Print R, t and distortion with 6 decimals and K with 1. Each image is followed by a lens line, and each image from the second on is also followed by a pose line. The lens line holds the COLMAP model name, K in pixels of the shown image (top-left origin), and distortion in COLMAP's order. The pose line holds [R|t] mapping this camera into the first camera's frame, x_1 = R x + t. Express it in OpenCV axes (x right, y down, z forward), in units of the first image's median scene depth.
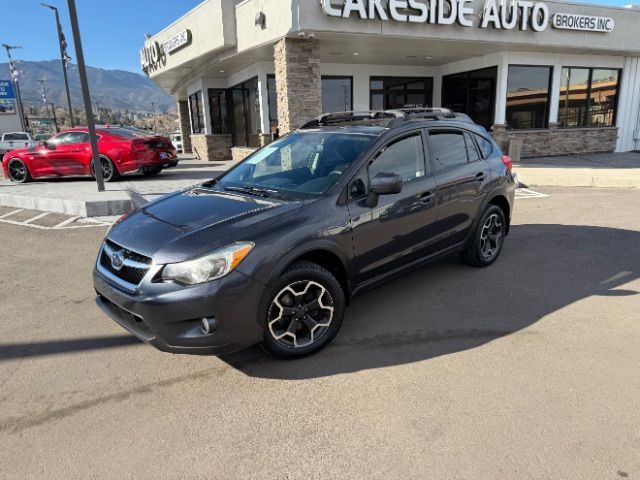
lens RADIAL K [[453.9, 0, 318.7], [0, 453.9, 247.7], [0, 0, 1]] dist [0.000678, -0.004250]
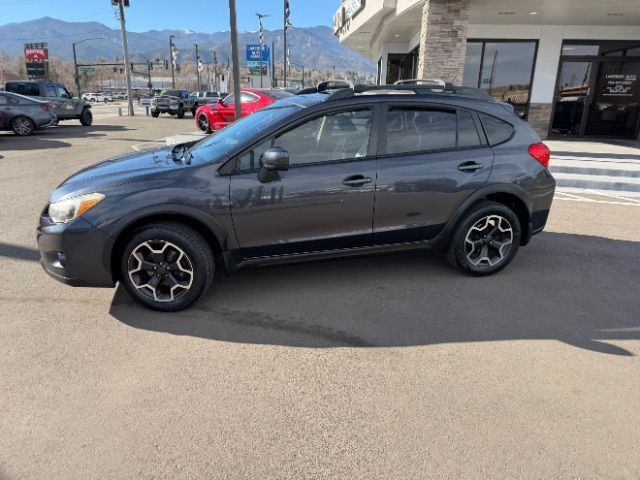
lens RADIAL K [[453.9, 0, 318.7], [0, 453.9, 247.7], [0, 0, 1]] dist [0.000678, -0.004250]
pose [[0.879060, 0.191642, -0.436495, 0.206800], [-0.161837, 0.981228, 0.104881, -0.022378], [0.448401, -0.021555, 0.893573, 0.057957]]
